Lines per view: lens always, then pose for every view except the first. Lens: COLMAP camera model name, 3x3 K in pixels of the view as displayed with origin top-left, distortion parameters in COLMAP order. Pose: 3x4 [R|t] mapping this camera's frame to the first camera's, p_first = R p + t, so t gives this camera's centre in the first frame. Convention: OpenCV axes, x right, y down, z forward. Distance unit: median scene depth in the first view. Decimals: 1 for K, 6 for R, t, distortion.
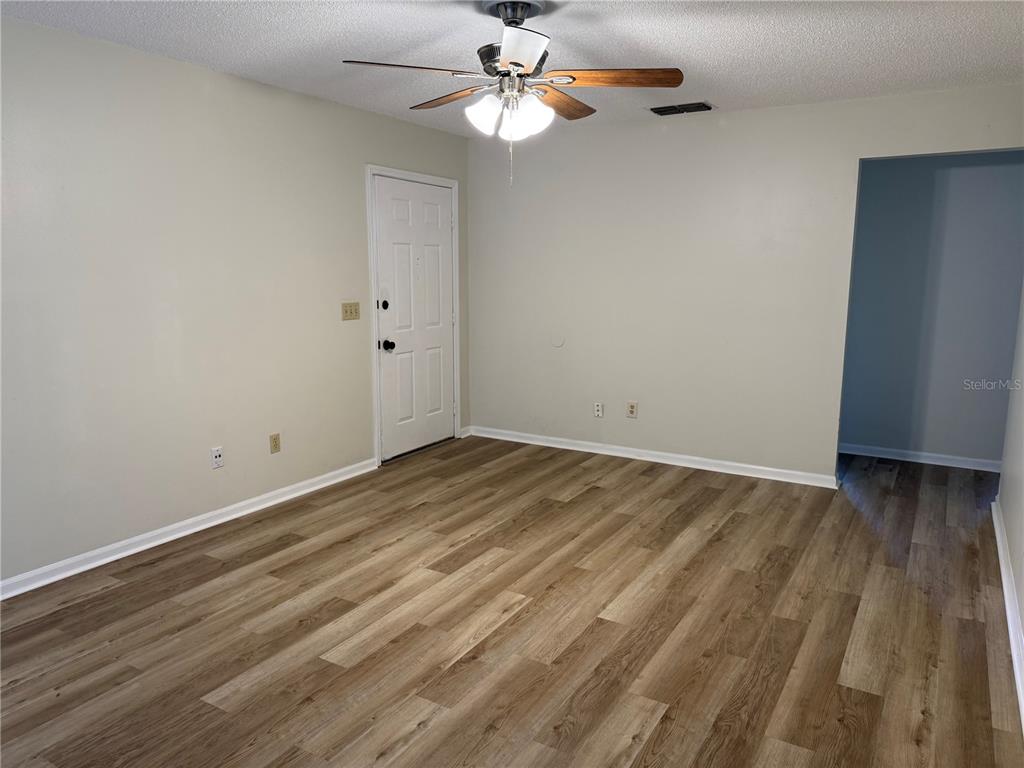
lens RADIAL K [[710.7, 0, 512.0], [0, 710.7, 384.0], [0, 0, 1]] dist [0.109083, -0.105902]
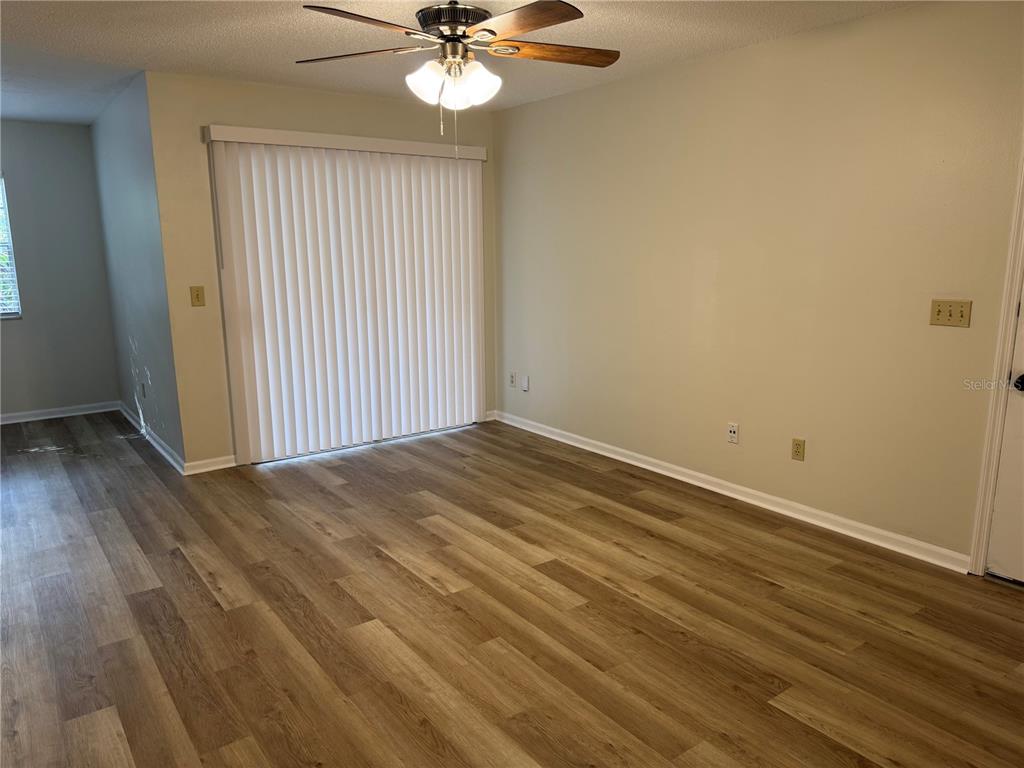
lens RADIAL K [[710.7, 0, 512.0], [0, 710.7, 384.0], [0, 0, 1]] dist [0.109083, -0.105902]
pose [[-0.372945, 0.175246, -0.911154, 0.786057], [-0.147479, 0.958322, 0.244683, -0.211191], [0.916058, 0.225629, -0.331556, 1.279261]]
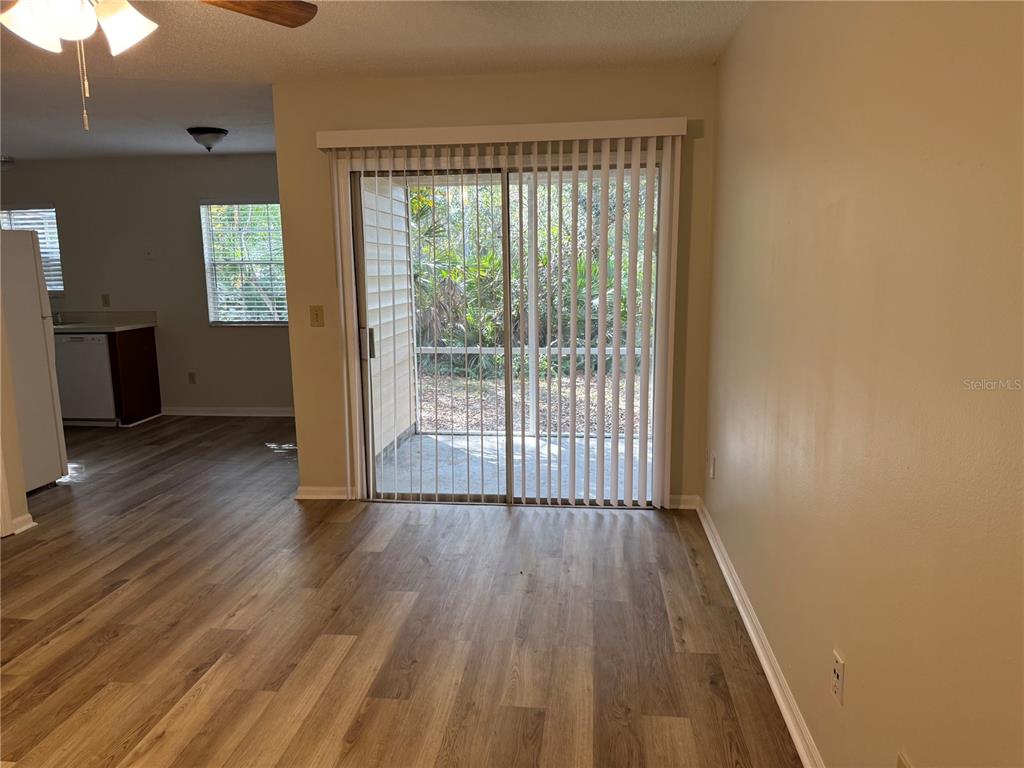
lens RADIAL K [[732.4, 0, 512.0], [0, 732.4, 384.0], [0, 0, 1]] dist [0.011756, -0.003907]
pose [[-0.909211, 0.081390, -0.408302, -0.053521], [-0.055054, 0.948590, 0.311683, -0.257979], [0.412679, 0.305864, -0.857988, 1.552709]]
